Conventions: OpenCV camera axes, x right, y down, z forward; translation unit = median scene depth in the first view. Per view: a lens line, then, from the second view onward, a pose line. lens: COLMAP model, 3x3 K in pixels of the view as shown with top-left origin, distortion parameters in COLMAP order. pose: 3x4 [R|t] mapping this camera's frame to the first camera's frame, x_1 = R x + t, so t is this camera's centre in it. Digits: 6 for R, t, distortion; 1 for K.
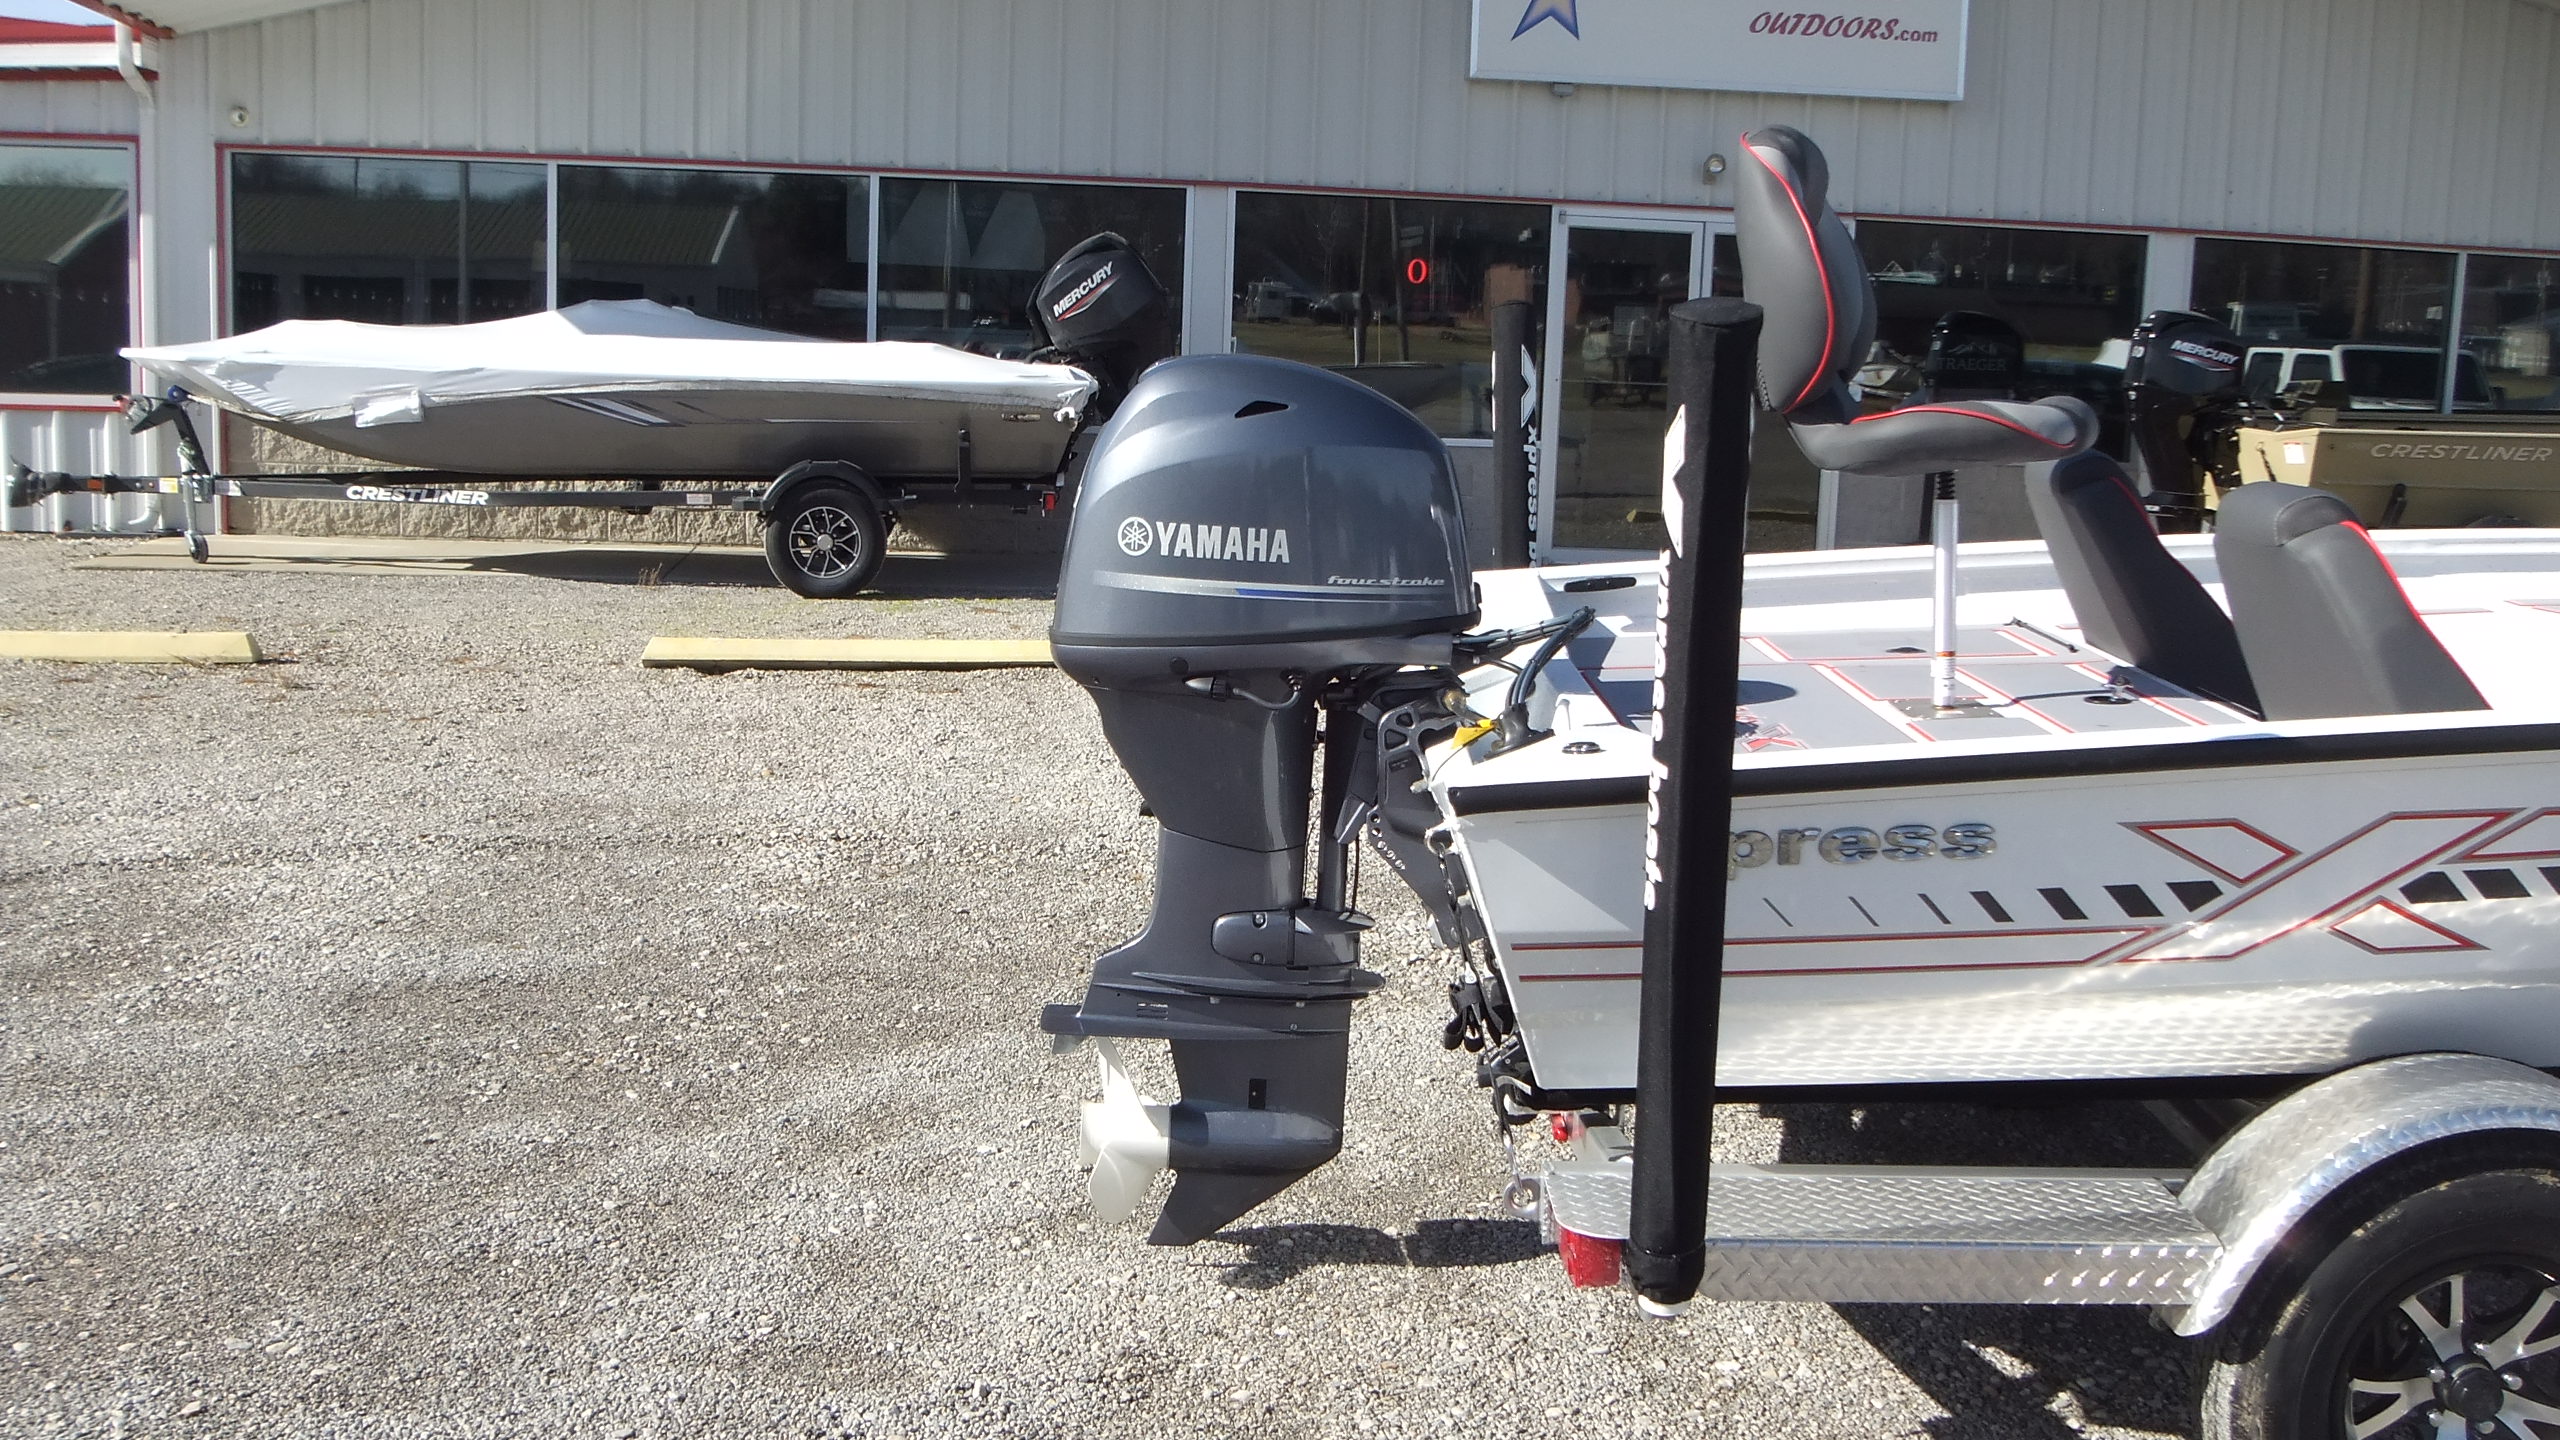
lens RADIAL K [[2635.4, 0, 1280.0], [0, 2635.4, 720.0], [0, 0, 1]] dist [-0.095245, 0.065931]
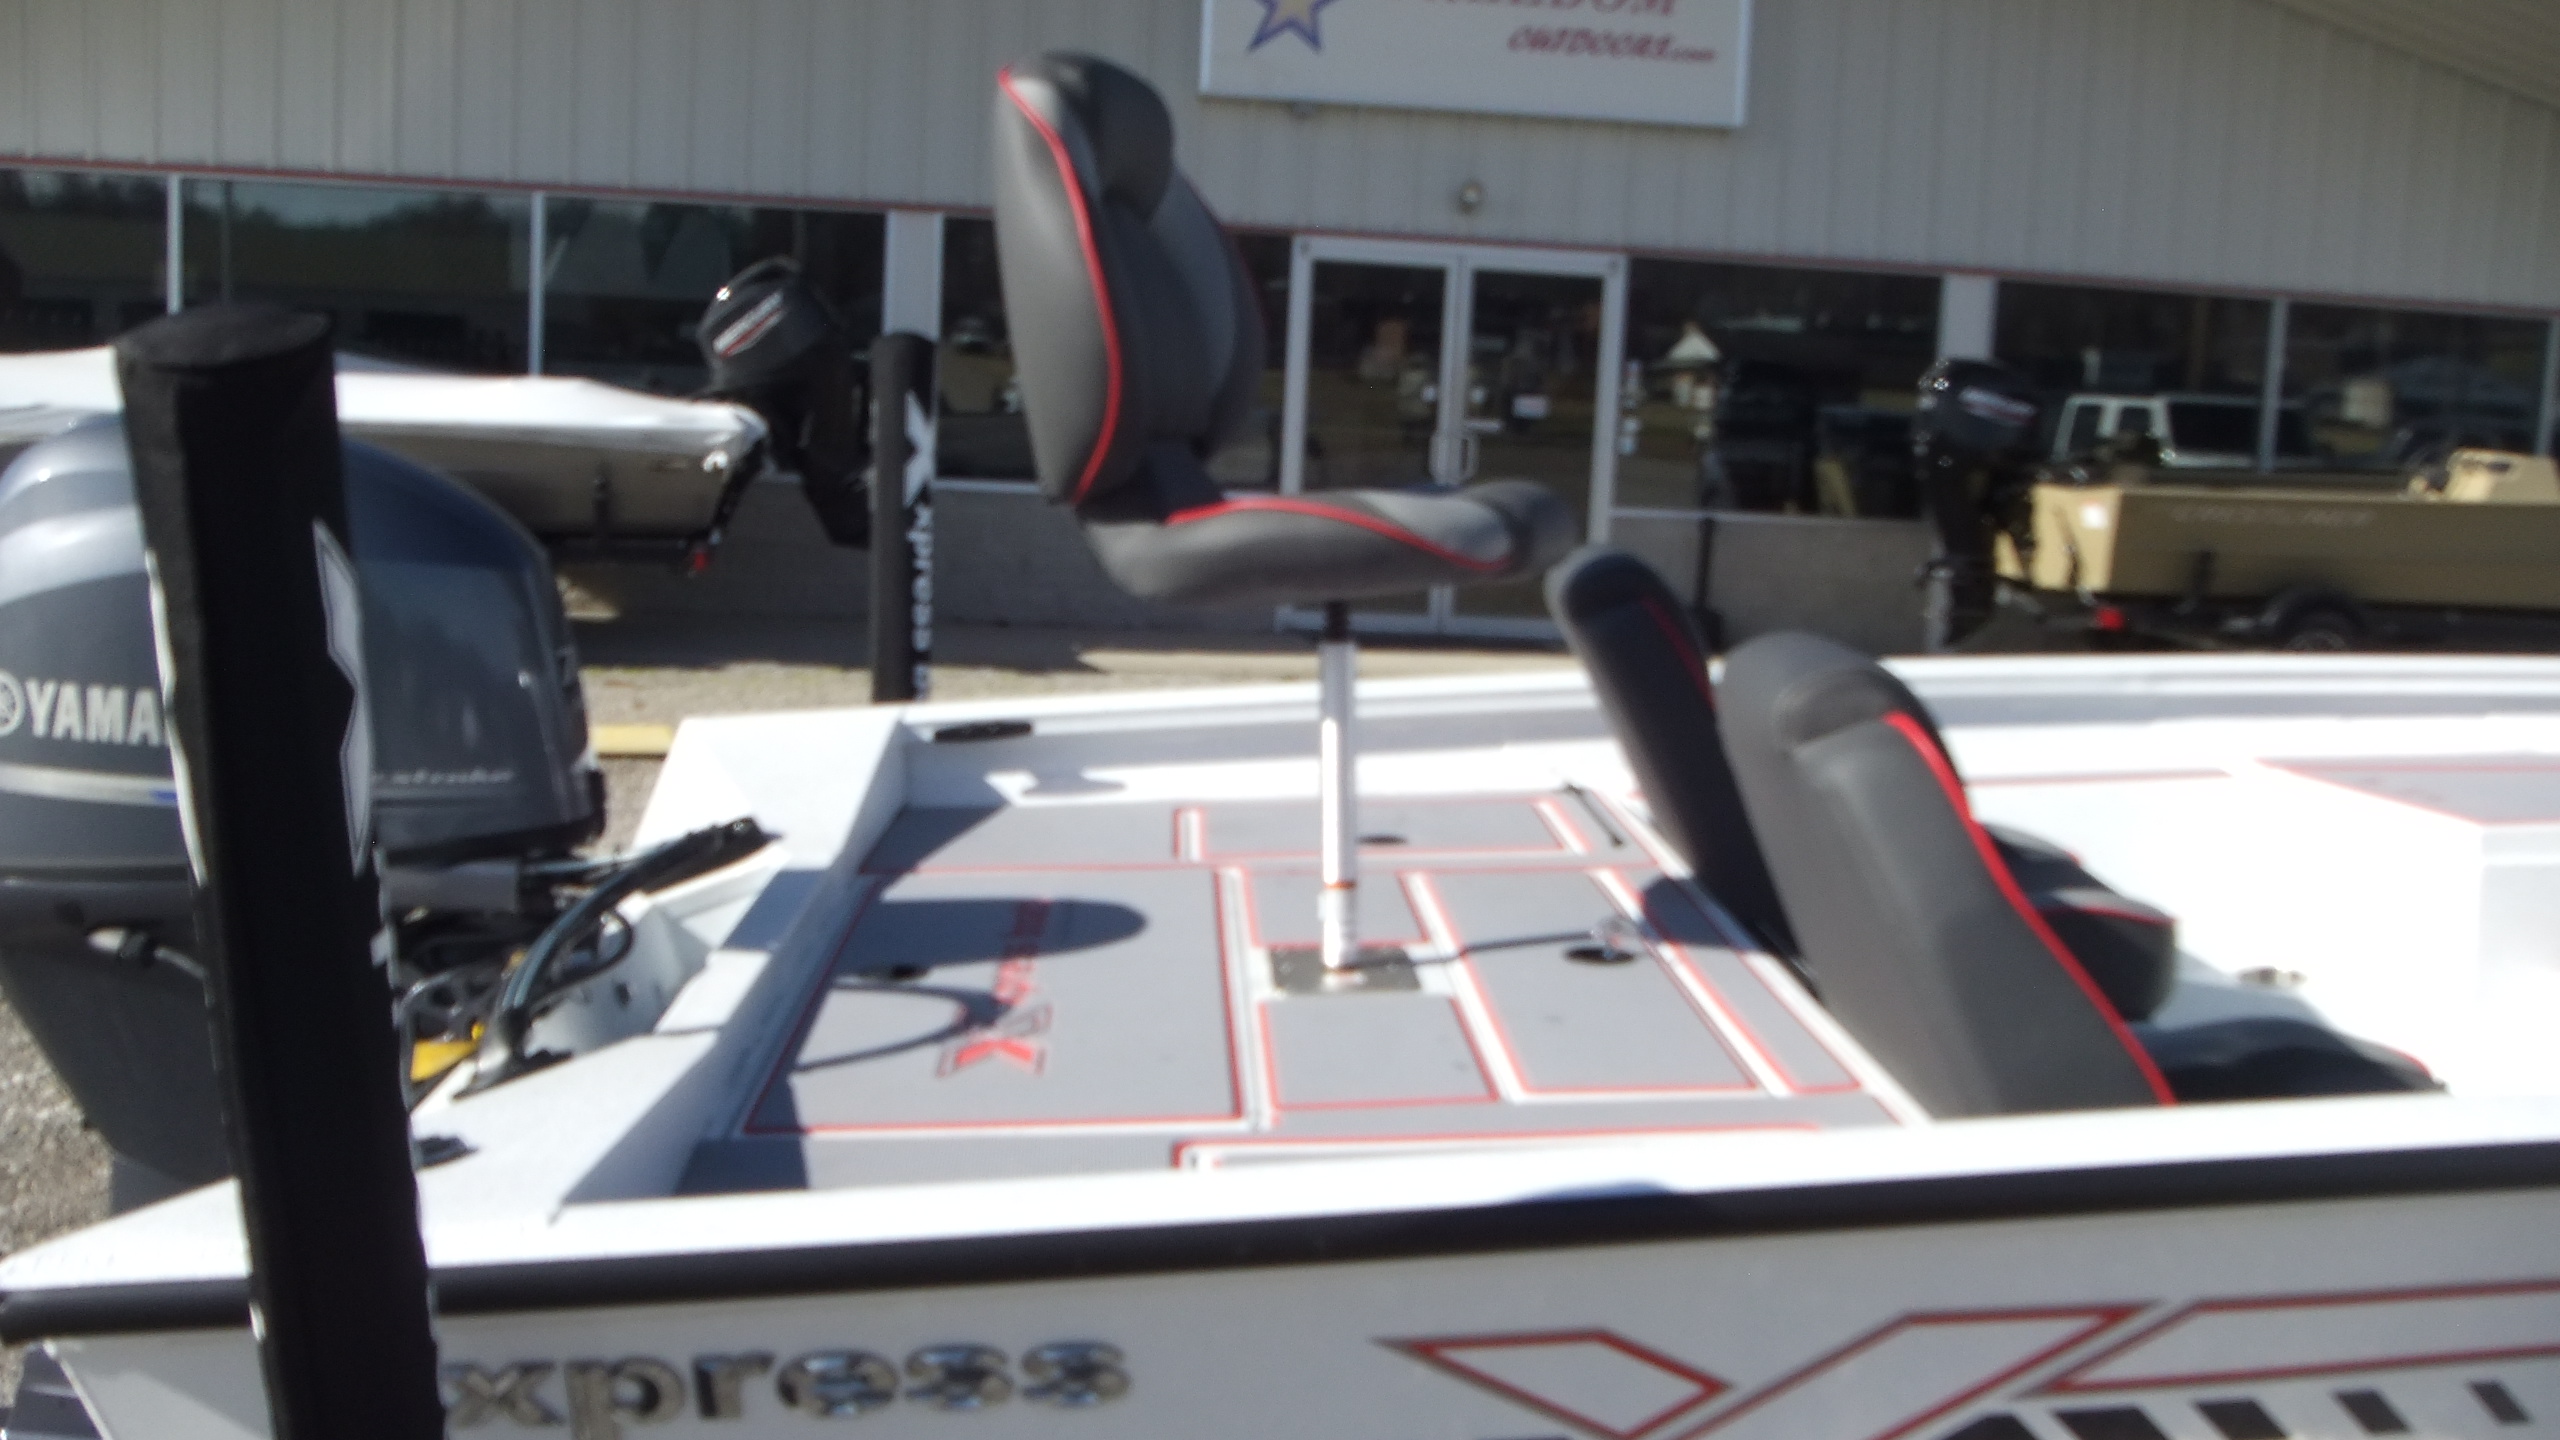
lens RADIAL K [[2635.4, 0, 1280.0], [0, 2635.4, 720.0], [0, 0, 1]] dist [-0.095245, 0.065931]
pose [[0.998636, 0.004854, 0.051992, 0.059701], [-0.004067, 0.999876, -0.015239, -0.016076], [-0.052059, 0.015007, 0.998531, 0.104857]]
